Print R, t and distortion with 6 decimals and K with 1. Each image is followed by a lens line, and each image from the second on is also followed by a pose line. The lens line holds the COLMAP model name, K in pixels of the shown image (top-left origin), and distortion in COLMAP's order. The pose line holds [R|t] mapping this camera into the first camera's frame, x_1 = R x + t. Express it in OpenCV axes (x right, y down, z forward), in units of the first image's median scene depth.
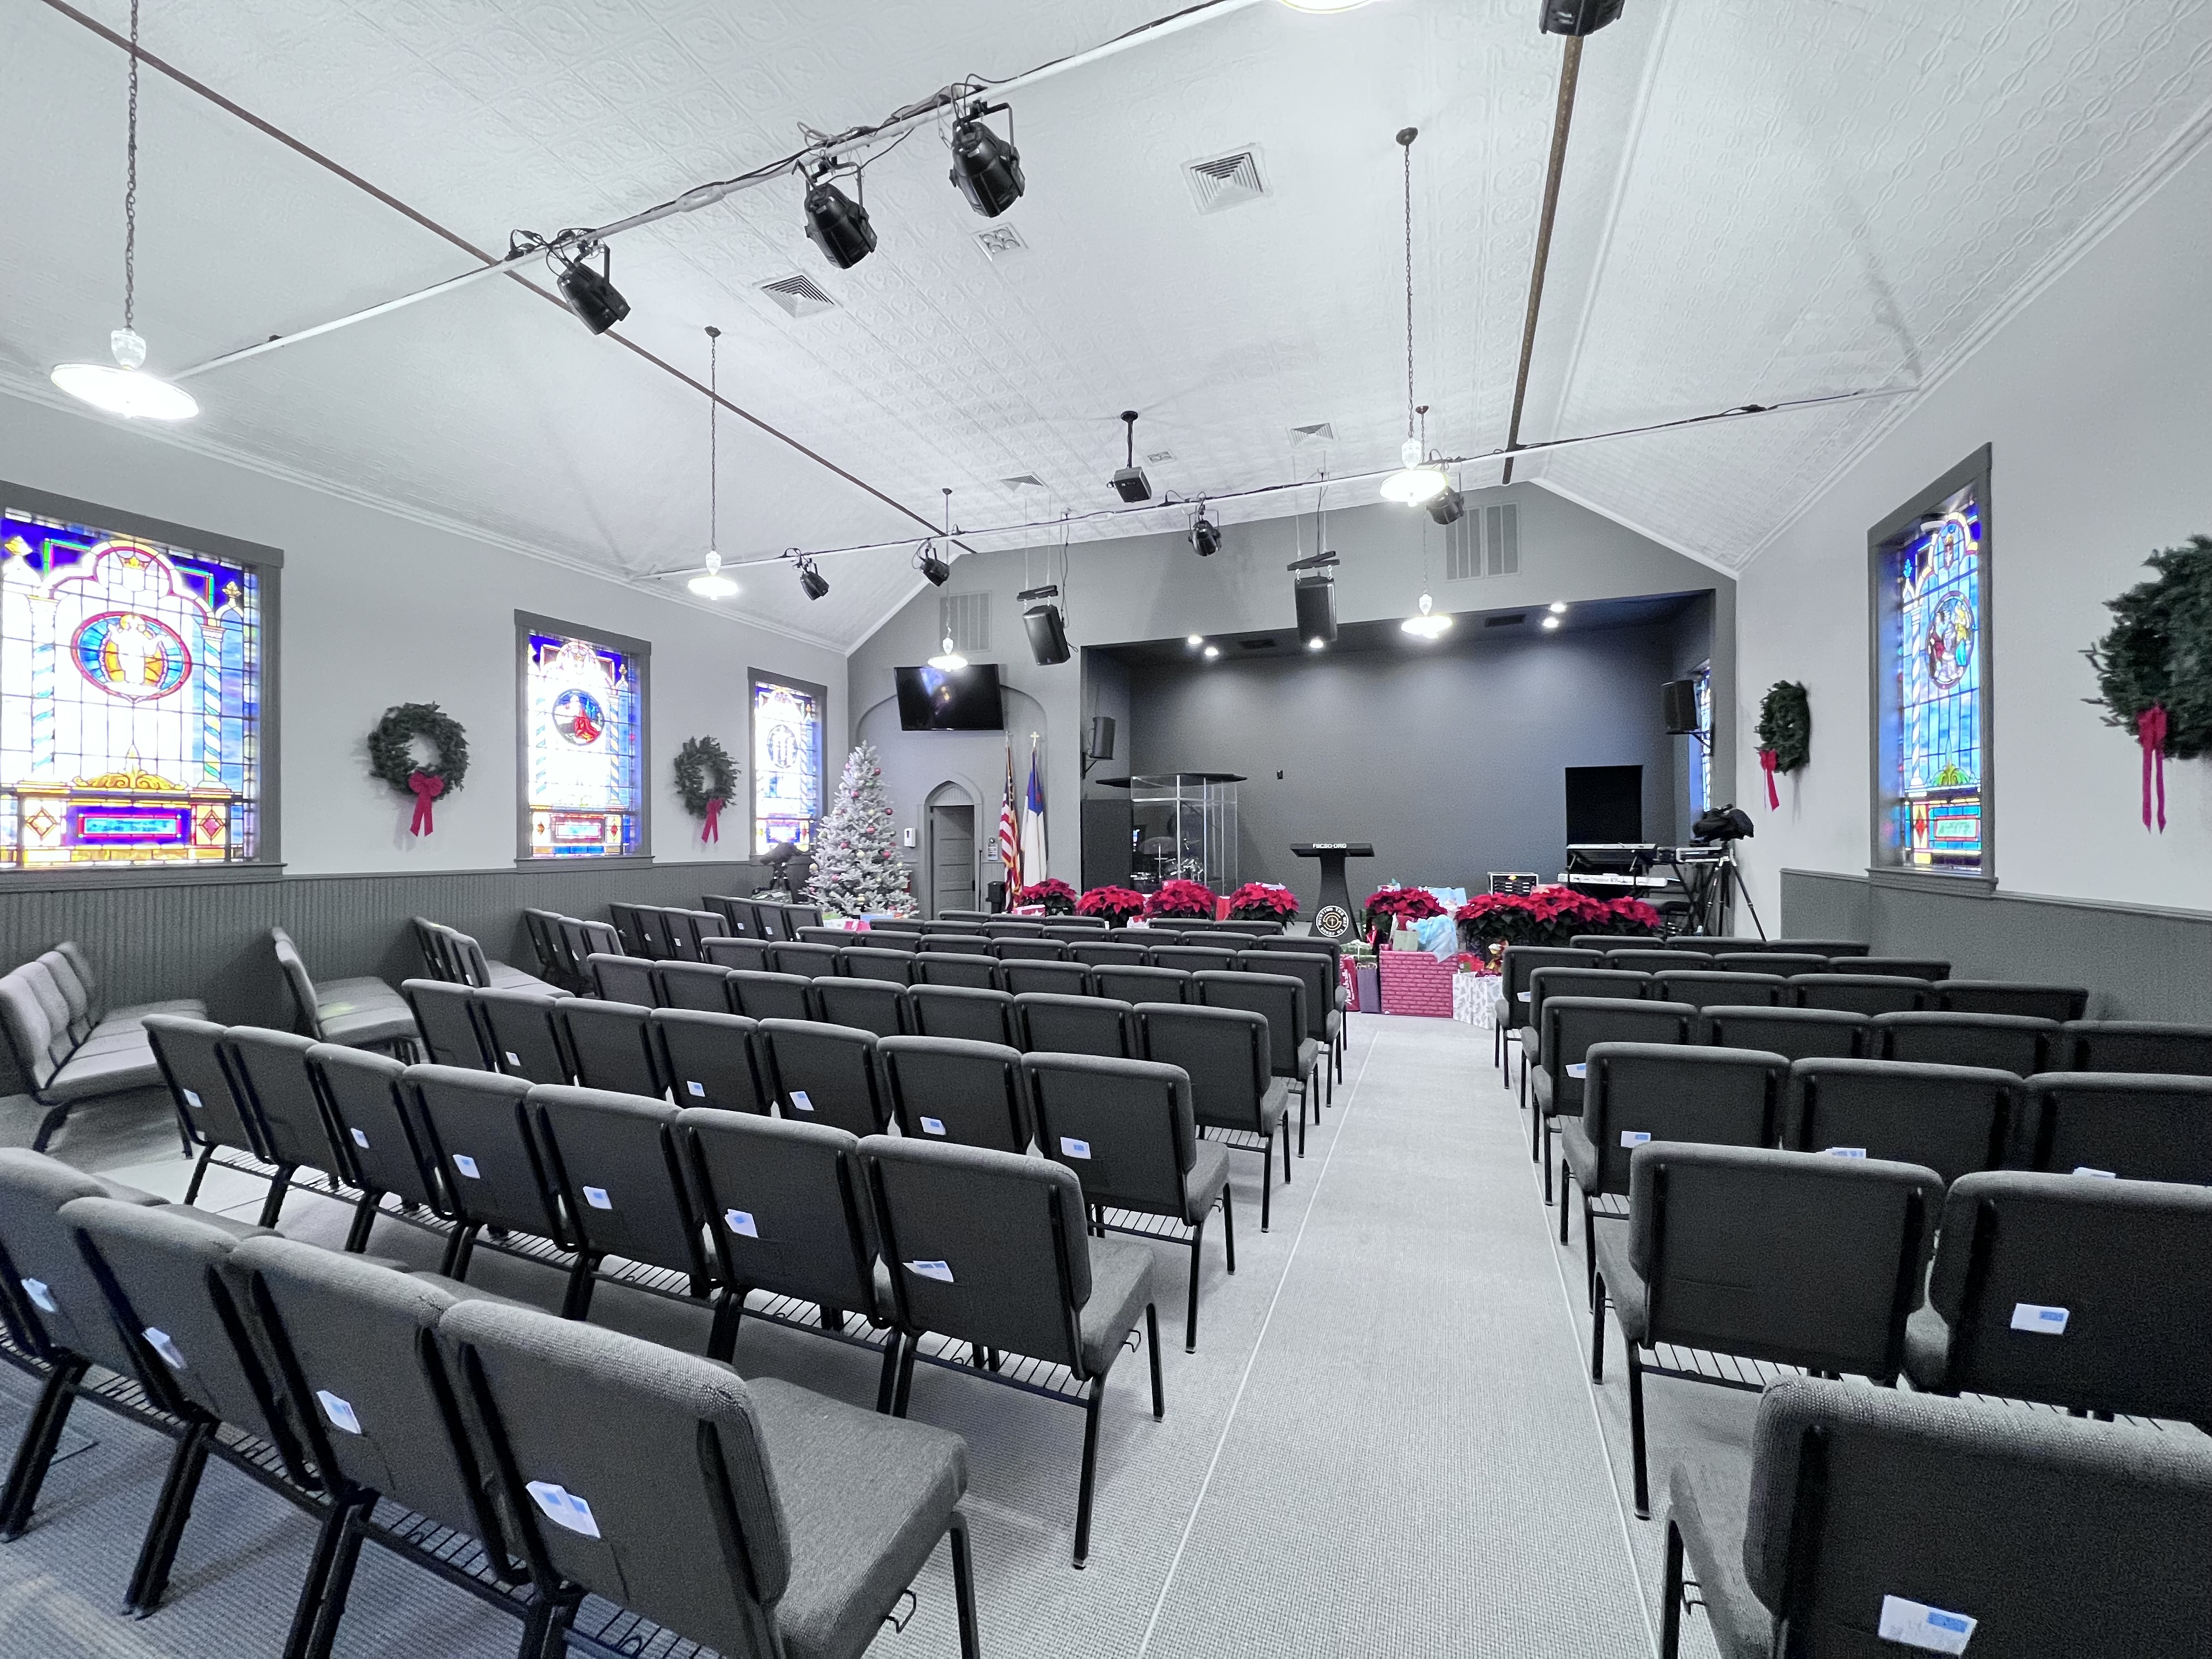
lens RADIAL K [[882.9, 0, 1097.7], [0, 882.9, 820.1], [0, 0, 1]] dist [0.001029, 0.000165]
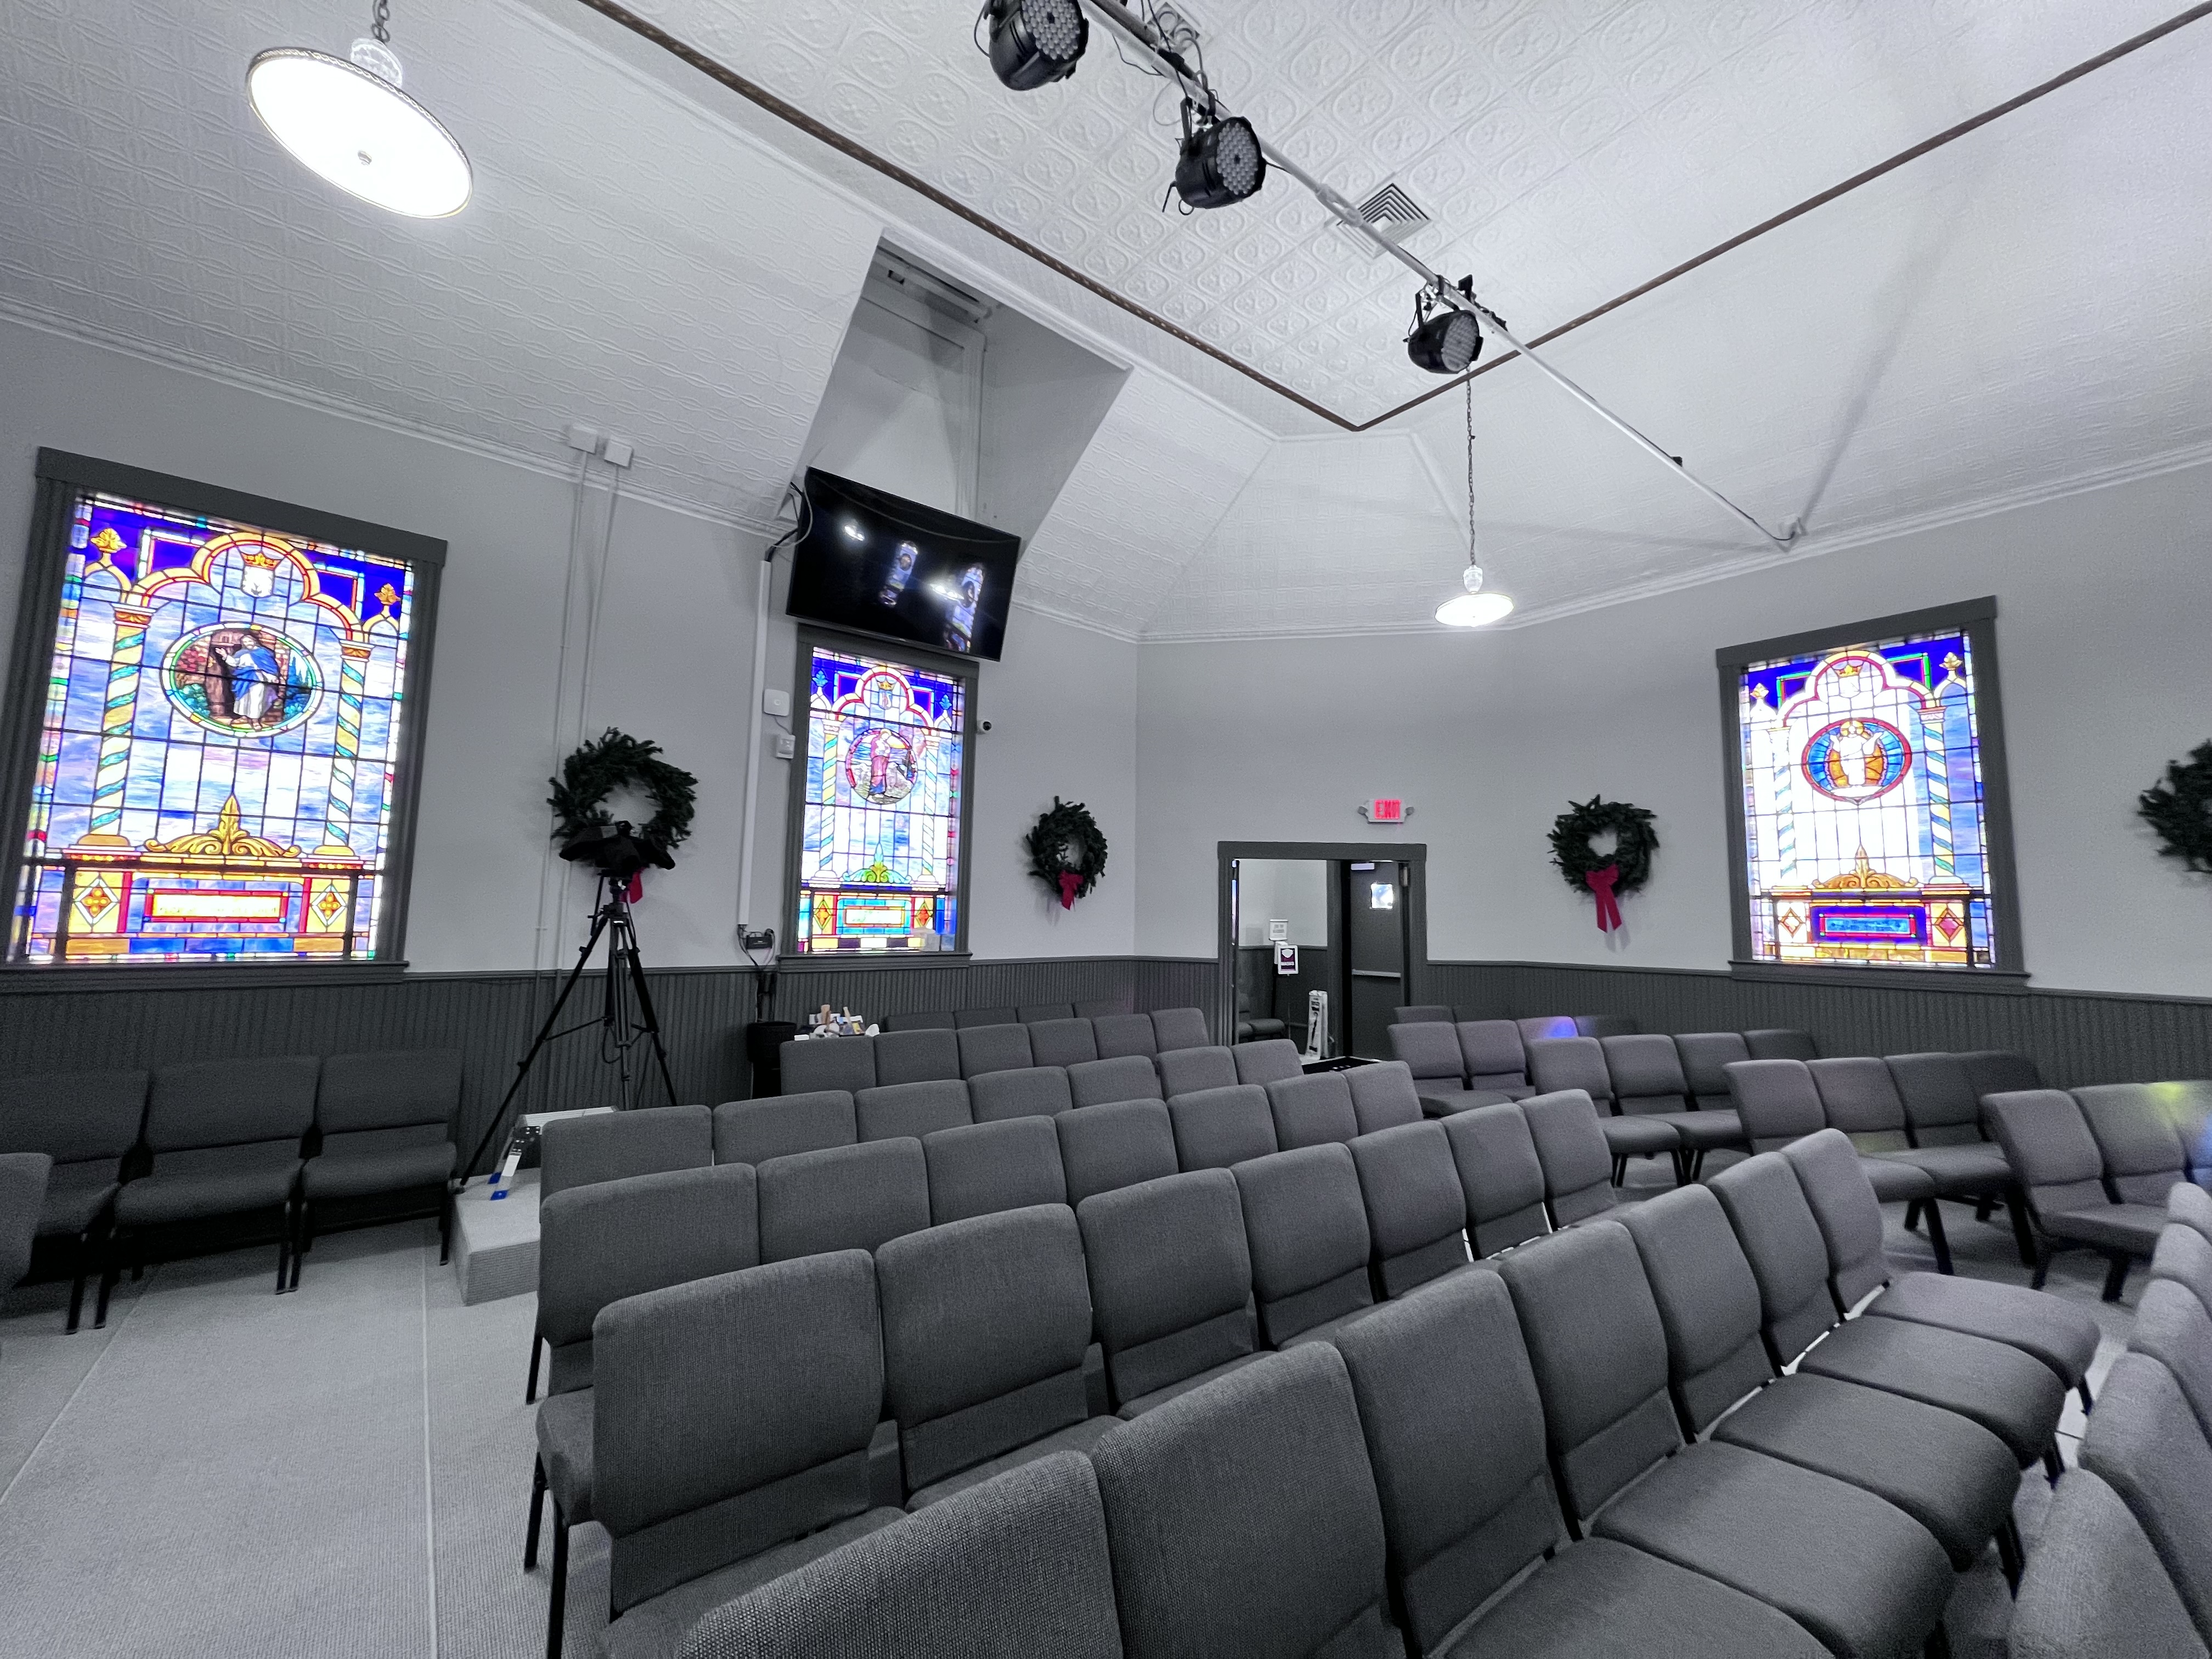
lens RADIAL K [[882.9, 0, 1103.7], [0, 882.9, 825.1], [0, 0, 1]] dist [0.001029, 0.000165]
pose [[-0.500558, -0.094176, -0.860565, 0.164854], [0.001831, 0.993948, -0.109838, 0.001590], [0.865701, -0.056556, -0.497356, 0.539581]]
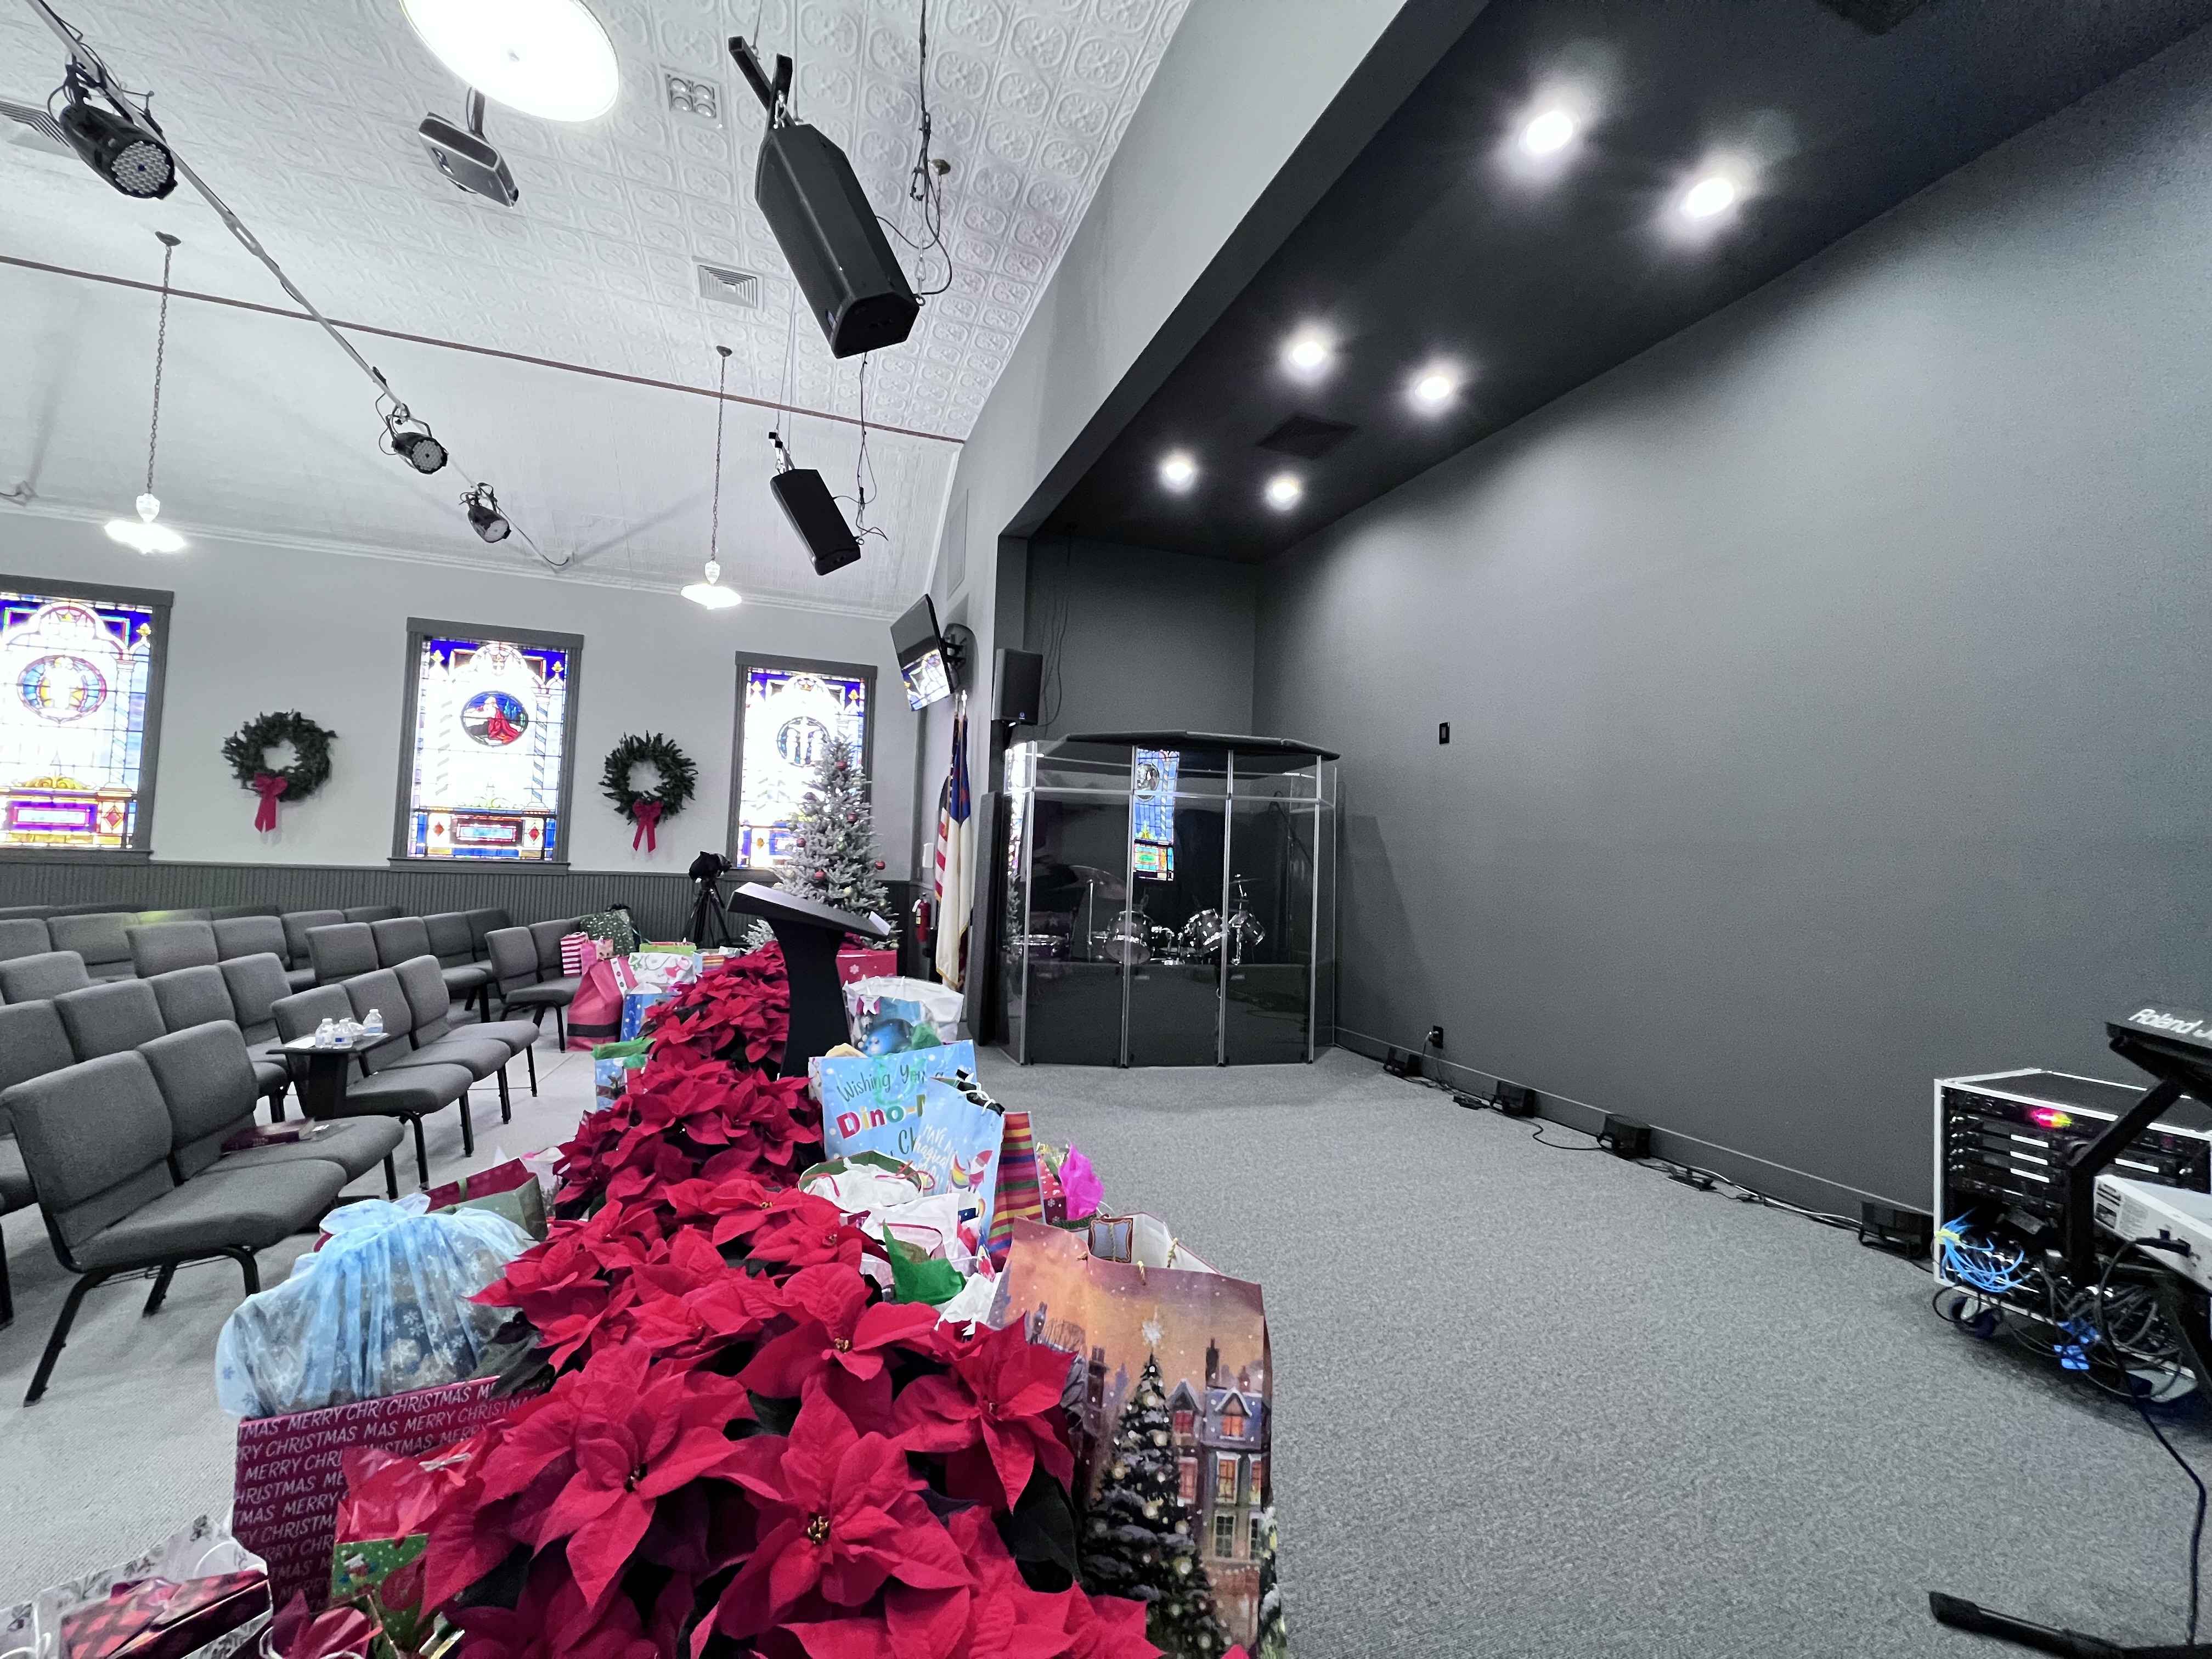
lens RADIAL K [[882.9, 0, 1090.8], [0, 882.9, 825.6], [0, 0, 1]] dist [0.001029, 0.000165]
pose [[0.653543, 0.001156, -0.756888, 0.654912], [-0.021516, 0.999623, -0.017051, 0.006482], [0.756583, 0.027429, 0.653322, 0.938483]]
